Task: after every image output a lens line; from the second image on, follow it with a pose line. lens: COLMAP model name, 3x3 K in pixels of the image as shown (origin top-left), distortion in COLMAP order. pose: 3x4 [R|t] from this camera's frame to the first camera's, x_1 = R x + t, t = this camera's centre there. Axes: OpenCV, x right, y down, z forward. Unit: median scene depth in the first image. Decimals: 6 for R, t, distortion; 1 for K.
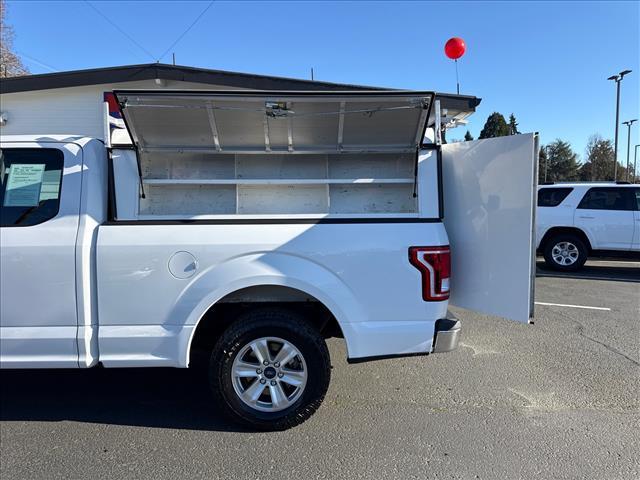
lens RADIAL K [[452.6, 0, 320.6], [0, 452.6, 240.9], [0, 0, 1]] dist [0.043714, -0.038071]
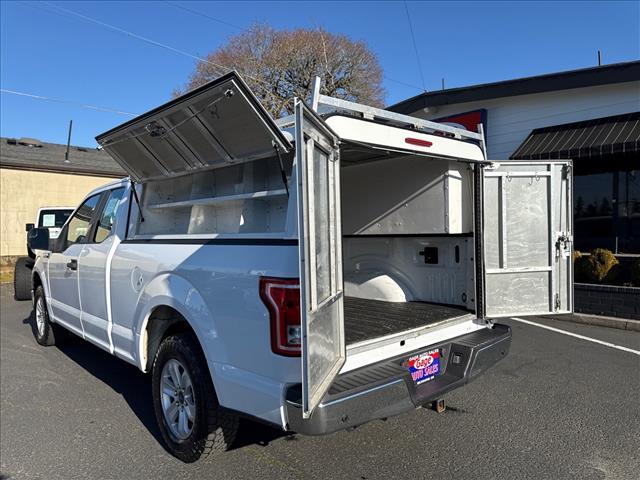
lens RADIAL K [[452.6, 0, 319.9], [0, 452.6, 243.4], [0, 0, 1]] dist [0.043714, -0.038071]
pose [[0.676415, 0.013222, -0.736402, 0.810399], [-0.054739, 0.997976, -0.032361, -0.022763], [0.734484, 0.062200, 0.675770, 0.548378]]
